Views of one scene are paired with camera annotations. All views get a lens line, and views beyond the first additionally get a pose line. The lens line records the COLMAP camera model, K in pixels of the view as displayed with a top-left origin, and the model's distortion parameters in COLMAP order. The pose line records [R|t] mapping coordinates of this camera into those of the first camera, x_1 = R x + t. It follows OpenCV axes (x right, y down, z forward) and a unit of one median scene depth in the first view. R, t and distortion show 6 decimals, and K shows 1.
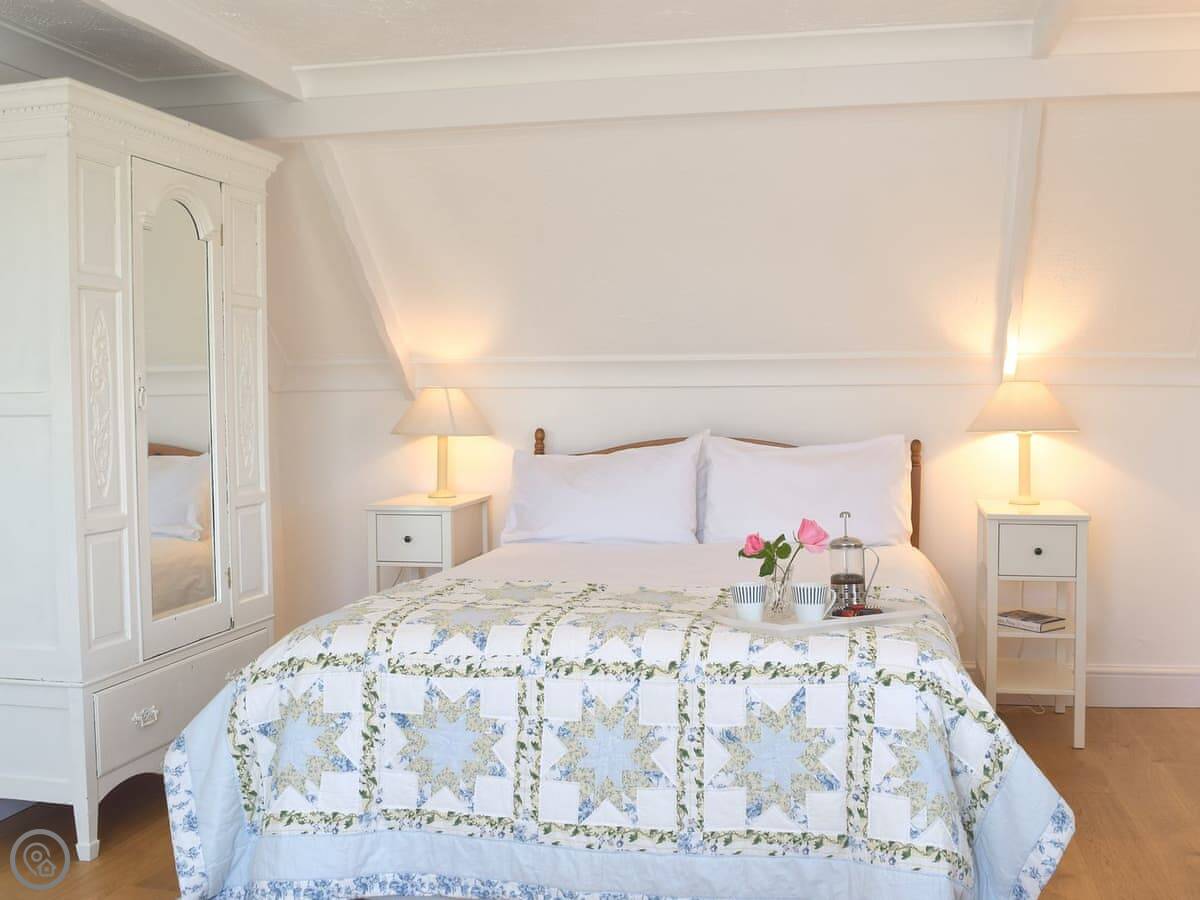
lens RADIAL K [[1242.4, 0, 600.0], [0, 1242.4, 450.0], [0, 0, 1]] dist [-0.076800, -0.378878]
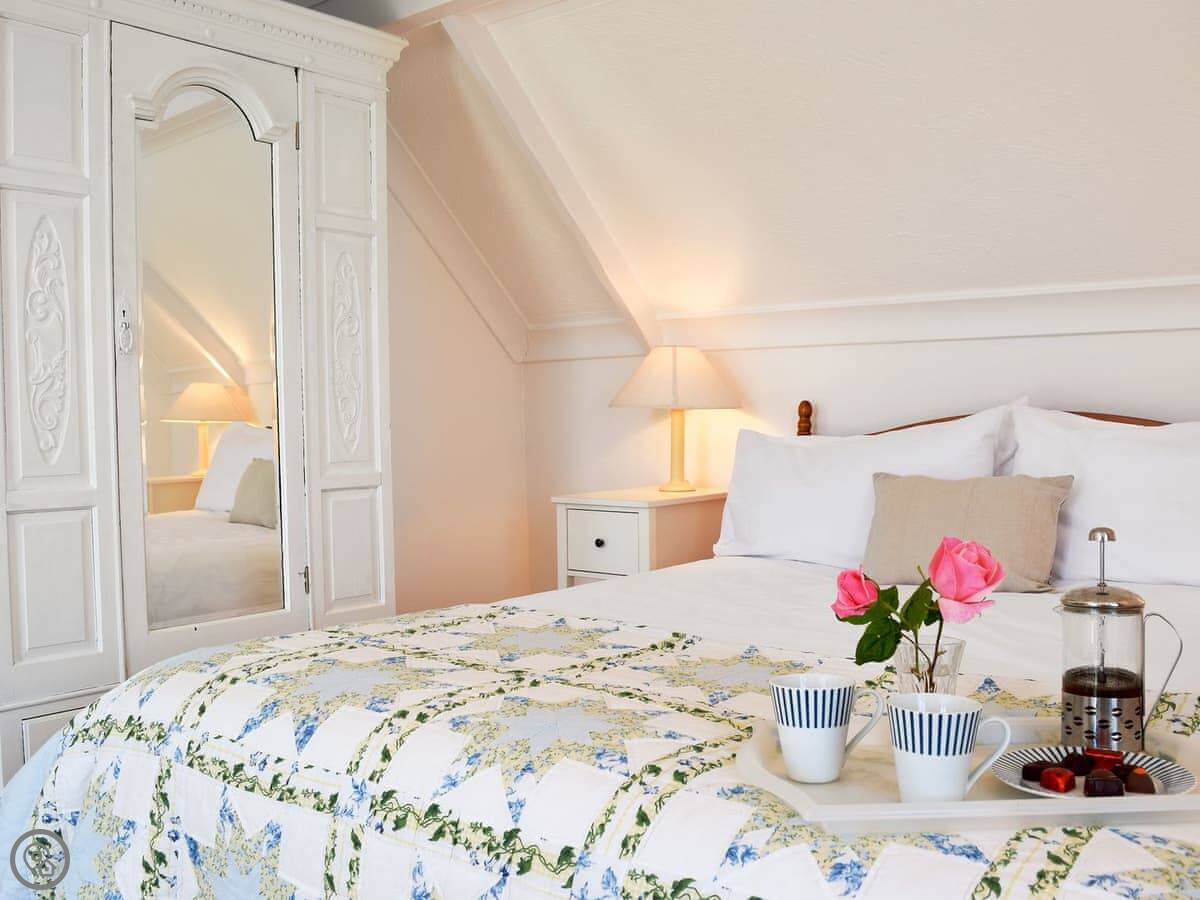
lens RADIAL K [[1094.8, 0, 600.0], [0, 1094.8, 450.0], [0, 0, 1]] dist [-0.083623, 0.018514]
pose [[0.892190, 0.015846, -0.451382, 0.230426], [-0.020445, 0.999777, -0.005314, 0.030219], [0.451197, 0.013969, 0.892315, 0.632349]]
